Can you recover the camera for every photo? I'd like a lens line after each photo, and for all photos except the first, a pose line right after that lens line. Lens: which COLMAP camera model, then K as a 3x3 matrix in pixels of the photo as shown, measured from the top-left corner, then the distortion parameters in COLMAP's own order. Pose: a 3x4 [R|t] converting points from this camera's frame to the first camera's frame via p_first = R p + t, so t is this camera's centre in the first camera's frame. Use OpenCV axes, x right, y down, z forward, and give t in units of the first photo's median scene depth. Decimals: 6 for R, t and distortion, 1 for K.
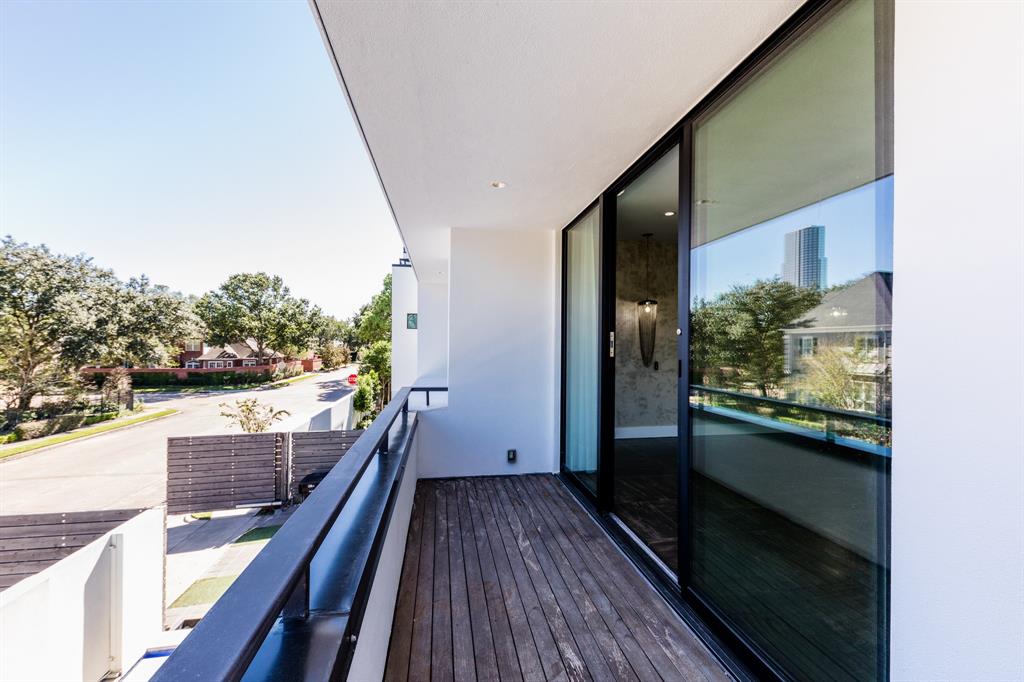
lens RADIAL K [[398.9, 0, 510.6], [0, 398.9, 343.3], [0, 0, 1]] dist [-0.000352, -0.000270]
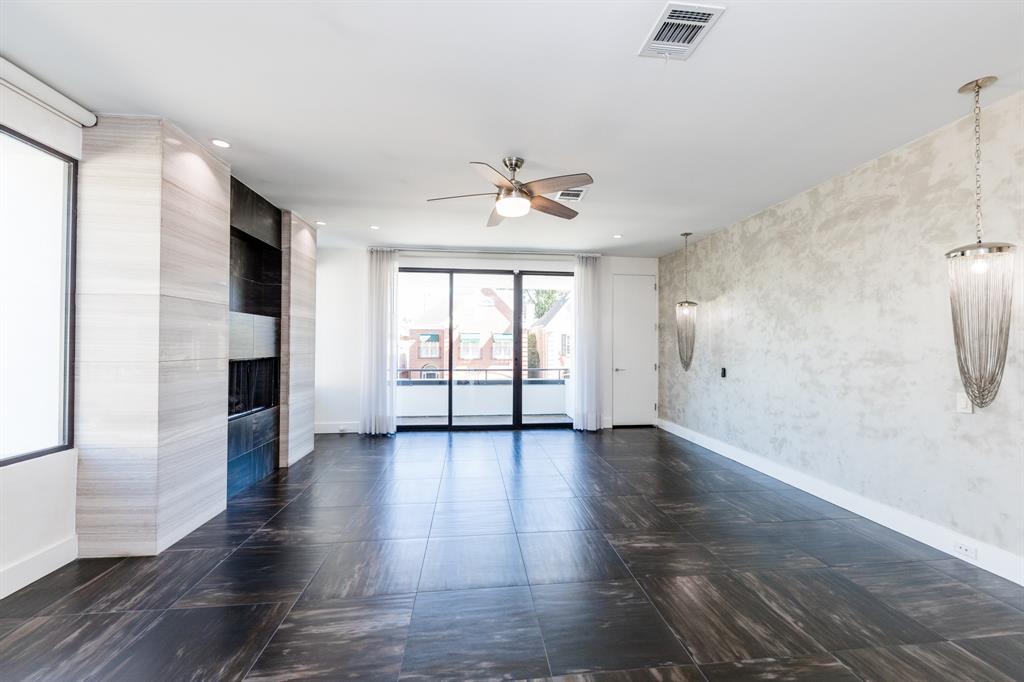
lens RADIAL K [[398.9, 0, 512.6], [0, 398.9, 341.6], [0, 0, 1]] dist [-0.000352, -0.000270]
pose [[-0.058494, -0.010608, -0.998231, 1.250401], [-0.003980, 0.999938, -0.010393, 0.000444], [0.998280, 0.003365, -0.058533, 0.597784]]
